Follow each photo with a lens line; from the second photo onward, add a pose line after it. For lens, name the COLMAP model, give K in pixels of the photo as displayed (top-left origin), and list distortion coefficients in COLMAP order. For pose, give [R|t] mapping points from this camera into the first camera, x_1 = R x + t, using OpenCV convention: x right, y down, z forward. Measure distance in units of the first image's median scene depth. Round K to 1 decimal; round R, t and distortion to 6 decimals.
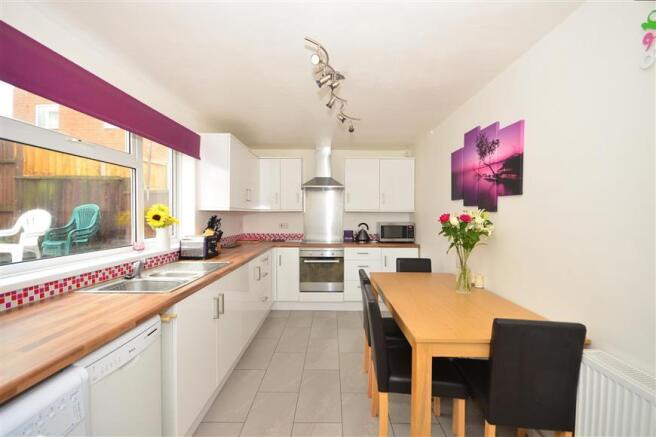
lens RADIAL K [[291.7, 0, 327.4], [0, 291.7, 218.4], [0, 0, 1]] dist [-0.016858, -0.001572]
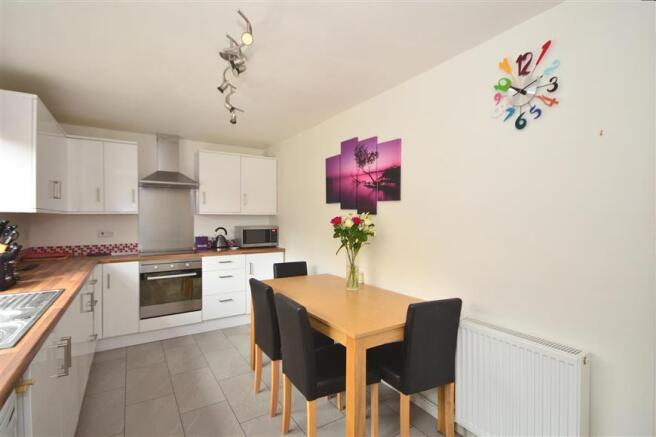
lens RADIAL K [[317.3, 0, 329.6], [0, 317.3, 219.5], [0, 0, 1]] dist [-0.000448, -0.000333]
pose [[0.833013, -0.007199, 0.553207, -0.198578], [0.011515, 0.999924, -0.004326, -0.000630], [-0.553134, 0.009974, 0.833033, 0.044897]]
